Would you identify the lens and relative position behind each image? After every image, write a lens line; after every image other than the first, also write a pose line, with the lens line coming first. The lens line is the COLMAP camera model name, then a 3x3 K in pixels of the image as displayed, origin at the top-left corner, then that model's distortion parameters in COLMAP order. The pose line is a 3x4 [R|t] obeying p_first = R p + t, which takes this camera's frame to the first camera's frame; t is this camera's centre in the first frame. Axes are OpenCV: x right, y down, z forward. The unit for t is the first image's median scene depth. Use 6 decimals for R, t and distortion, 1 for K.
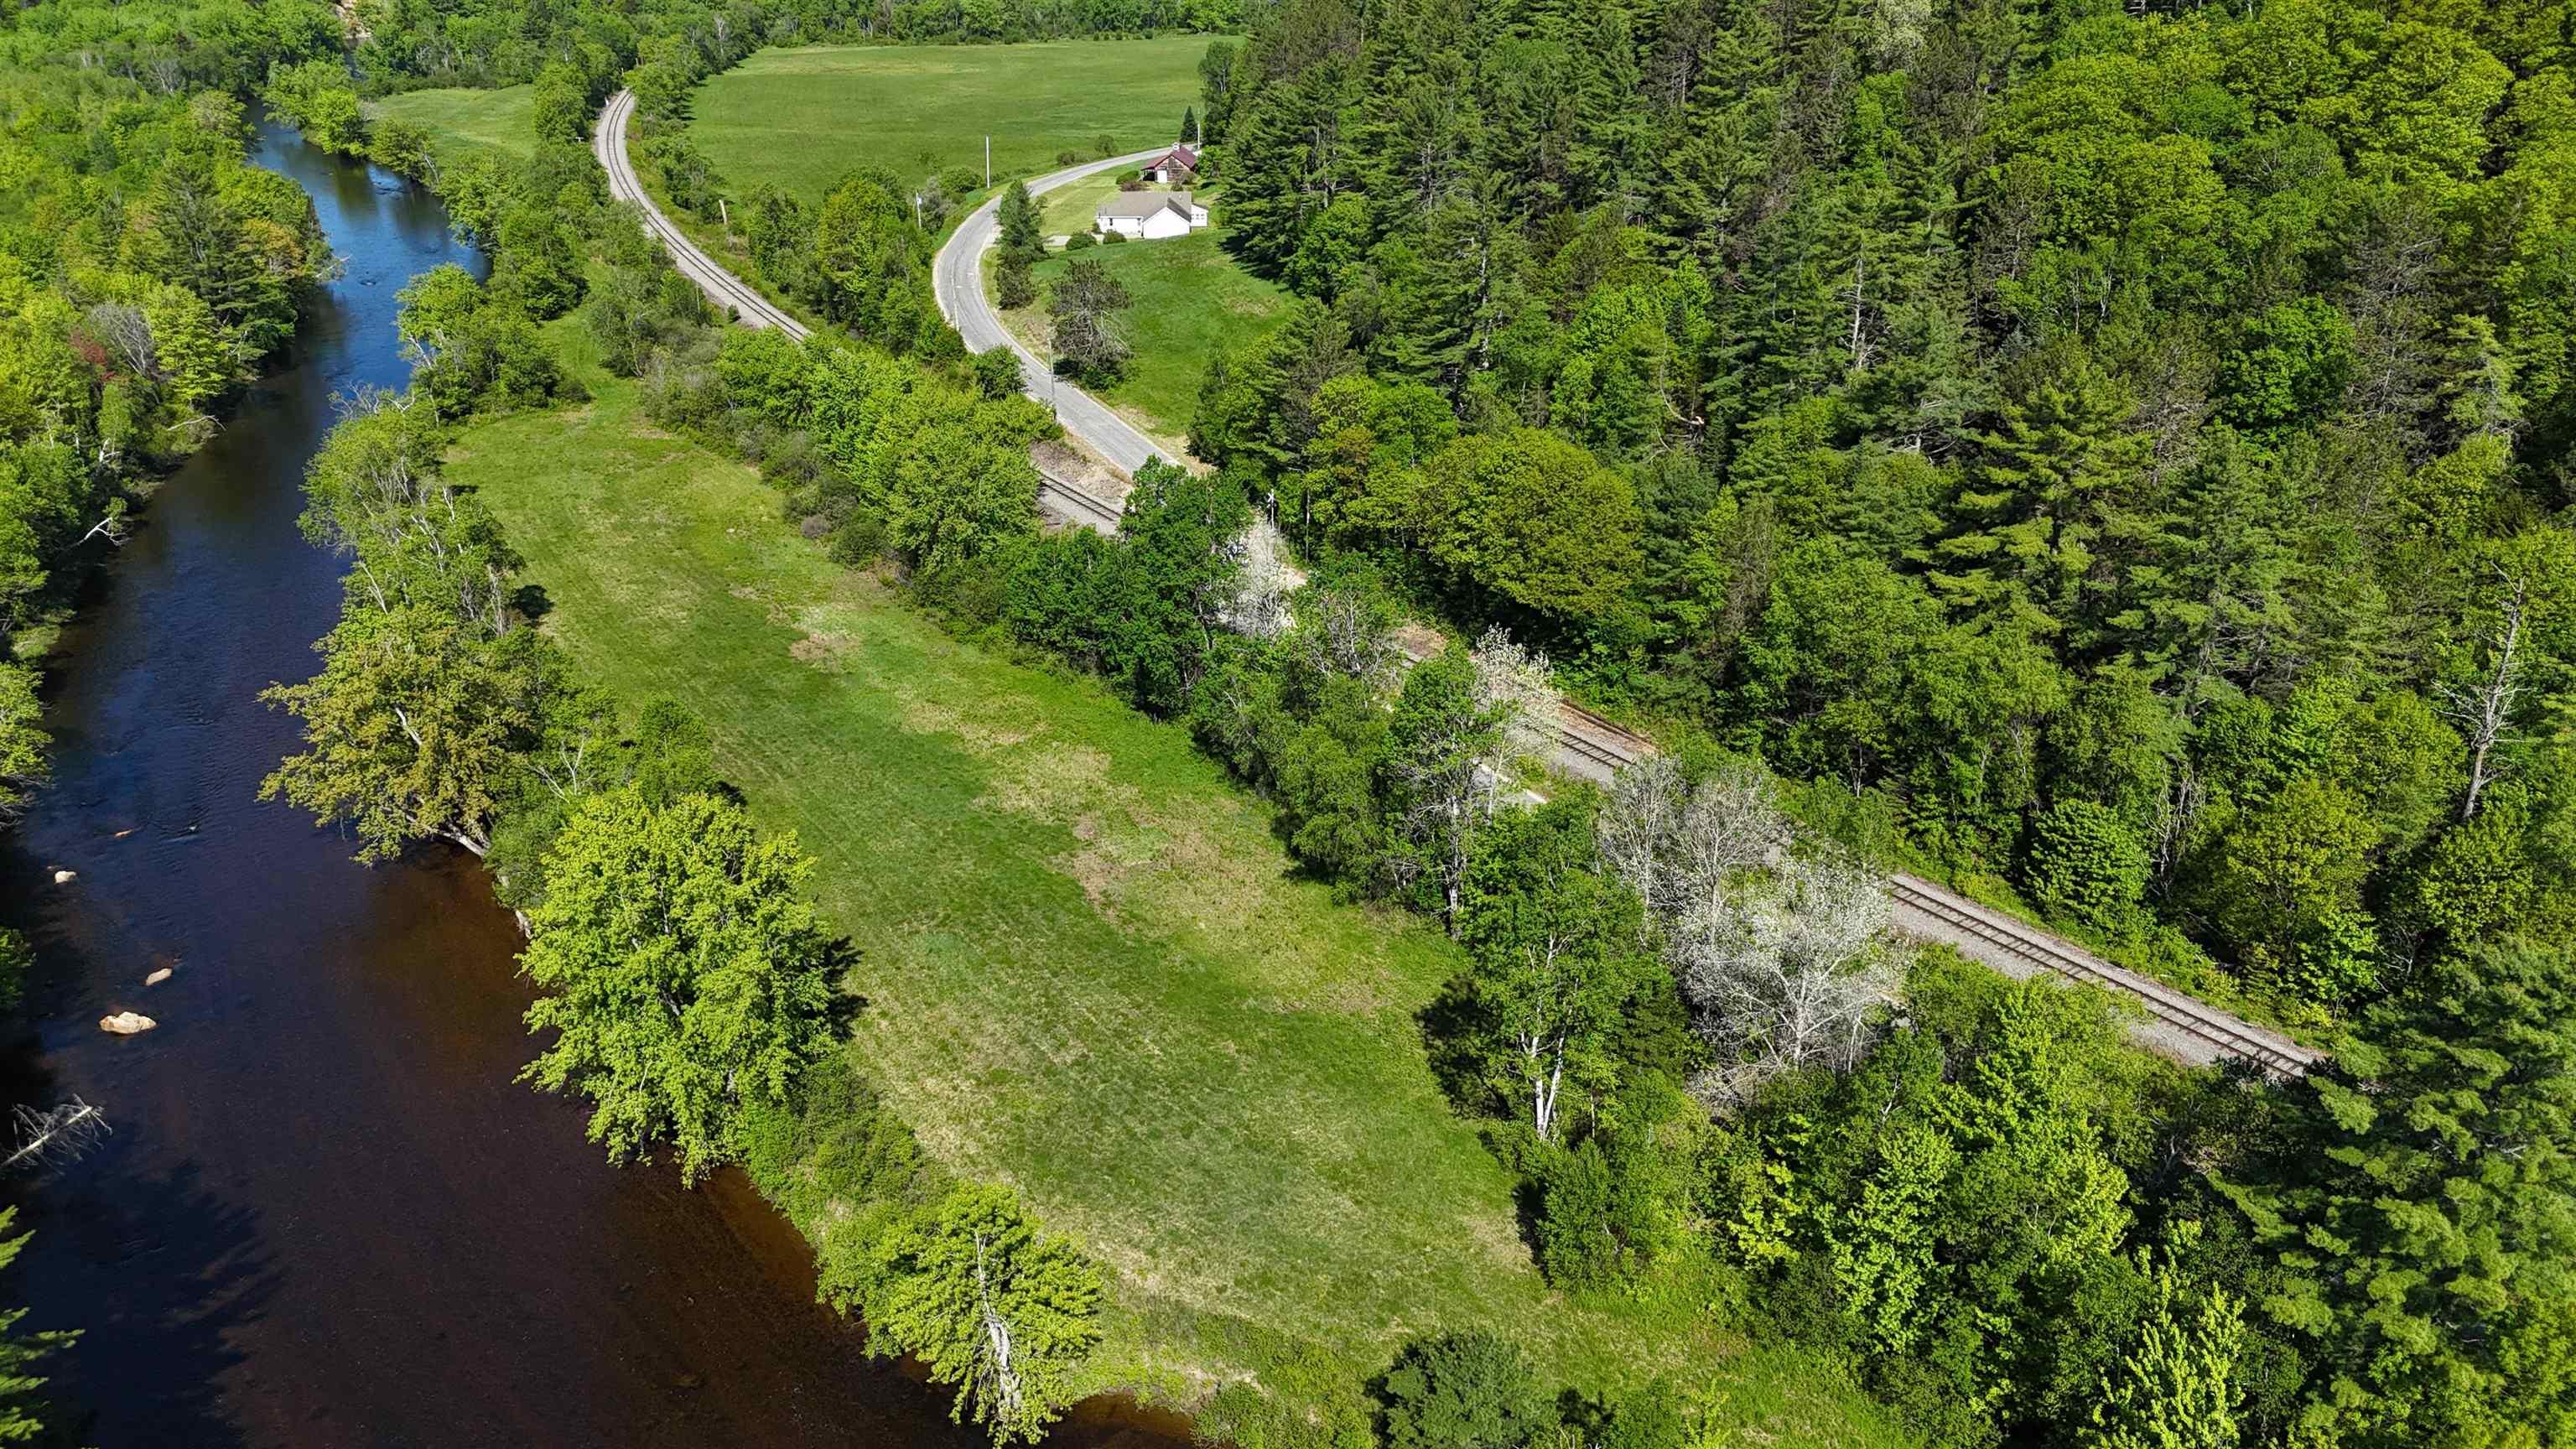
lens RADIAL K [[1886.2, 0, 1286.9], [0, 1886.2, 725.7], [0, 0, 1]] dist [-0.010599, -0.003083]
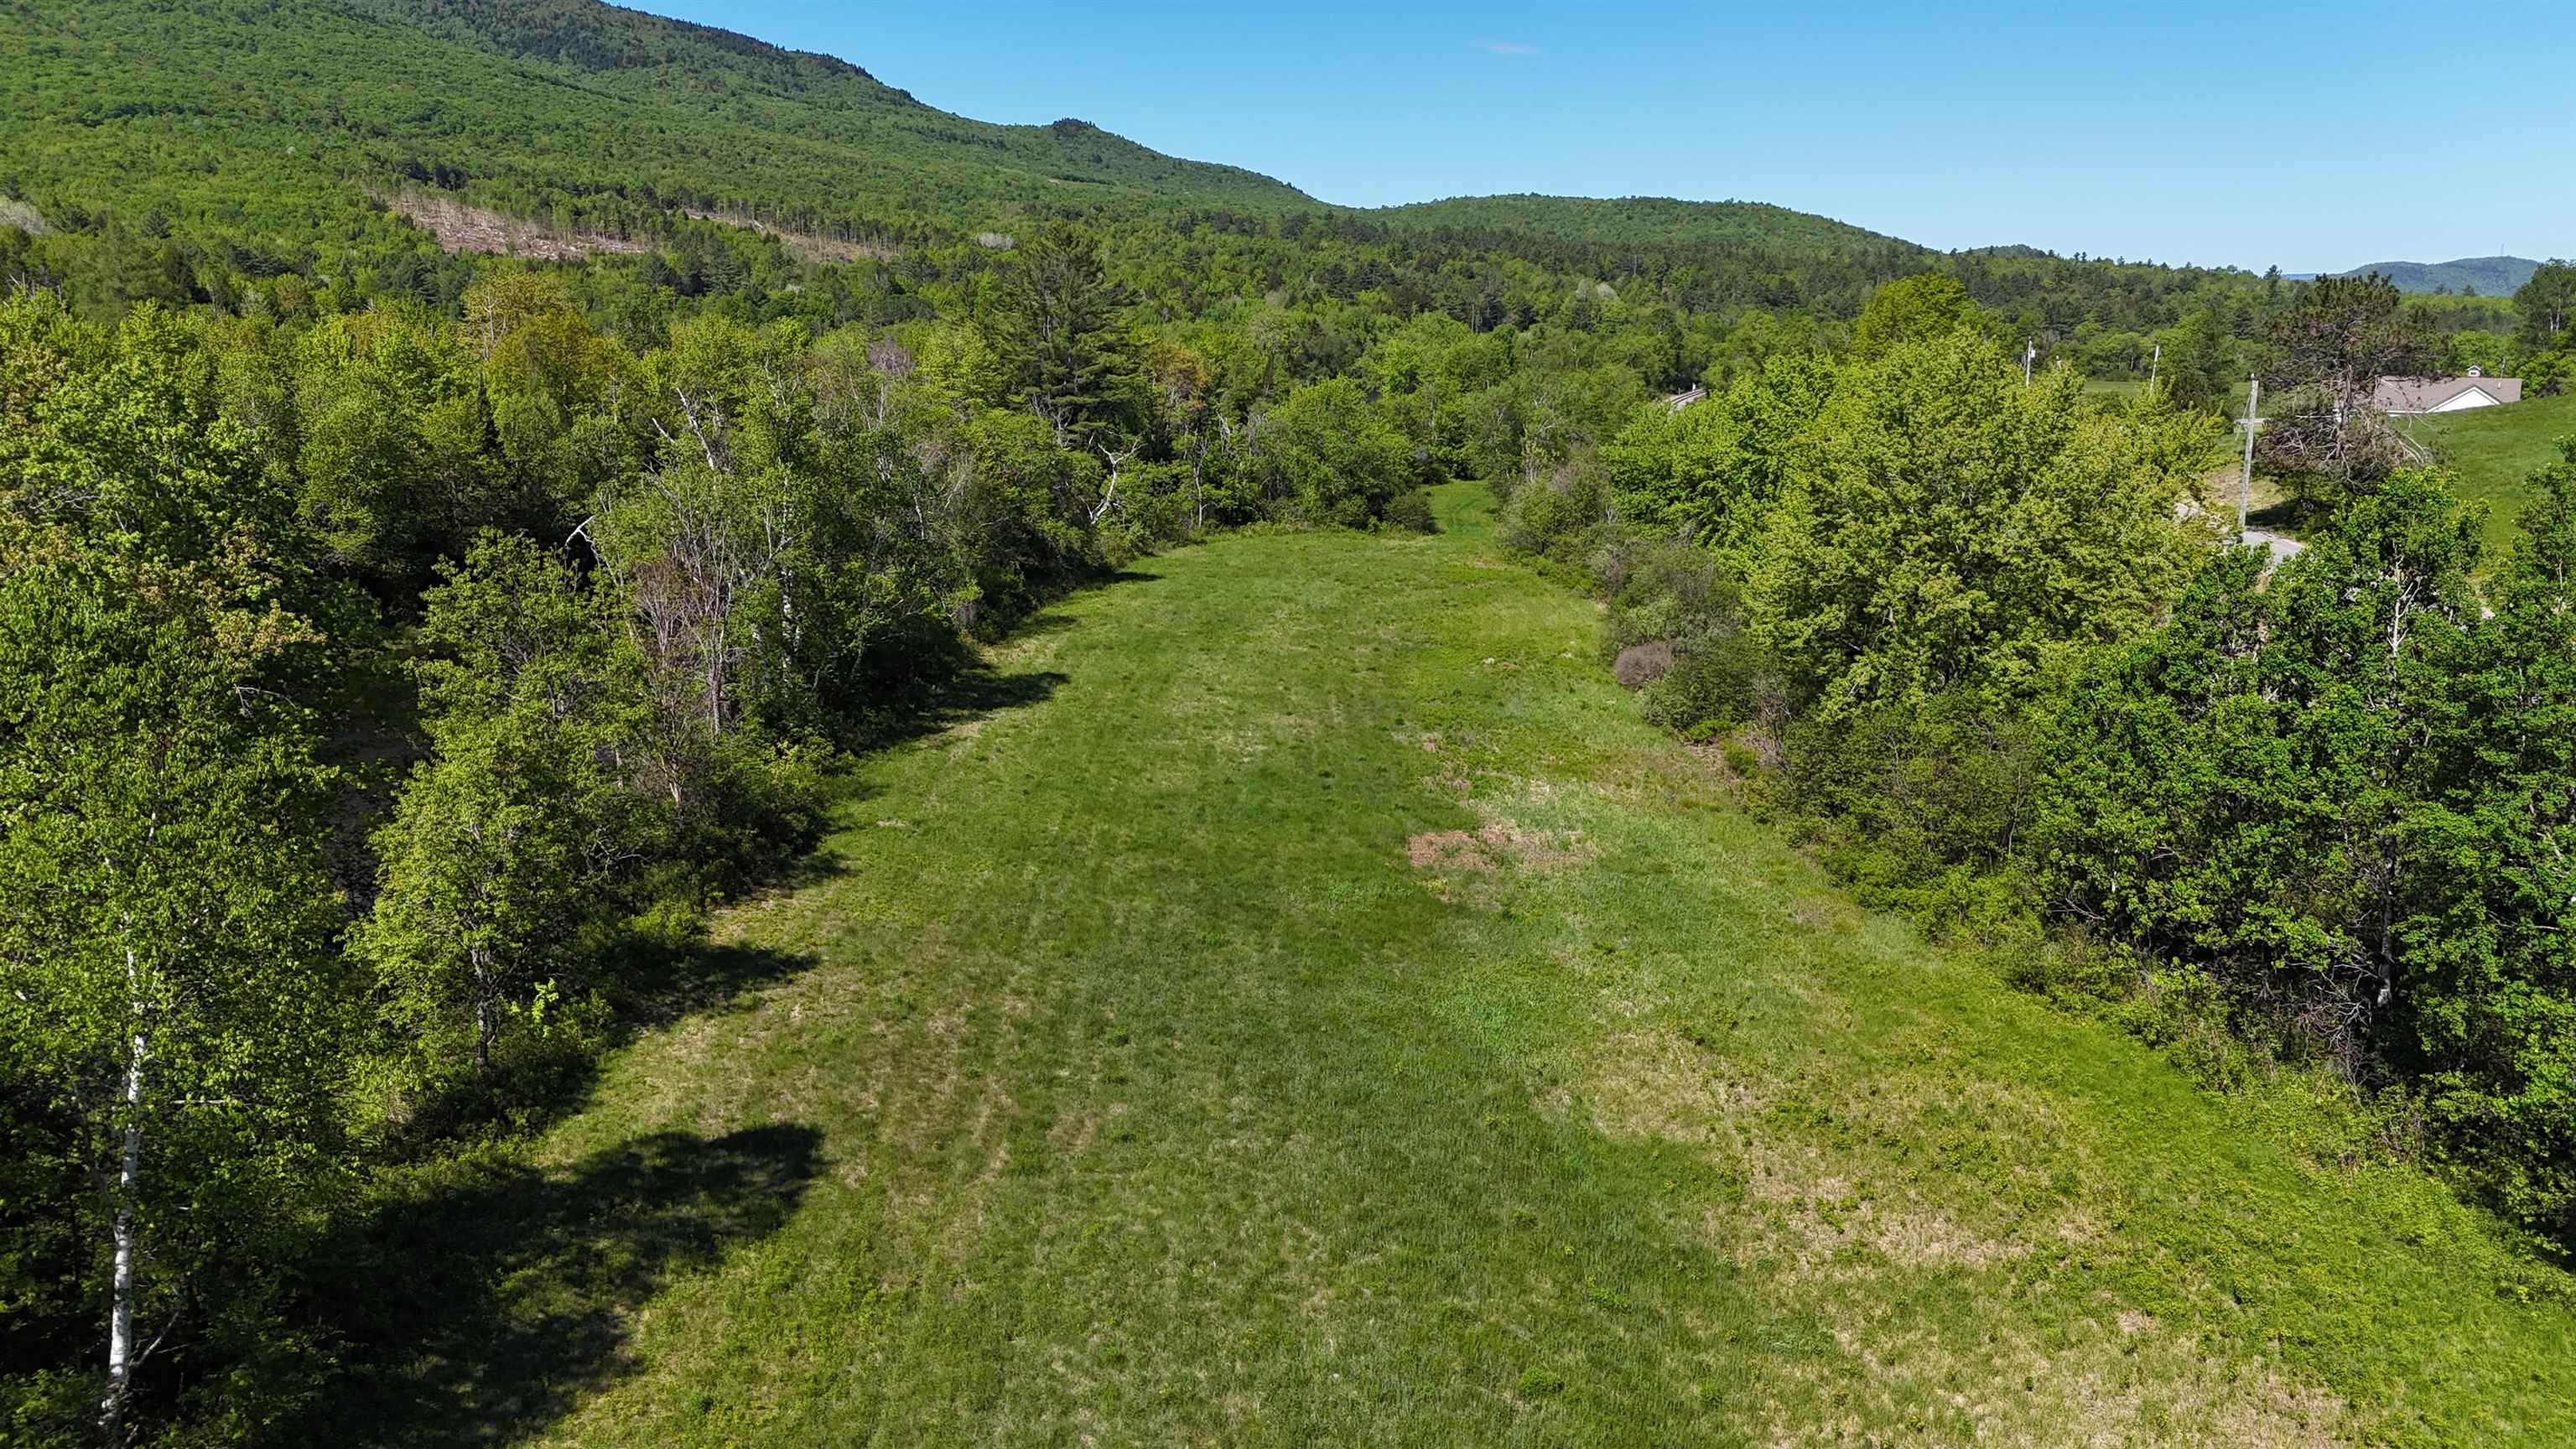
lens RADIAL K [[1886.2, 0, 1292.0], [0, 1886.2, 731.1], [0, 0, 1]] dist [-0.010599, -0.003083]
pose [[0.839248, 0.127481, -0.528594, -0.084141], [-0.237263, 0.960556, -0.145045, -0.001281], [0.489254, 0.247144, 0.836391, 0.646620]]
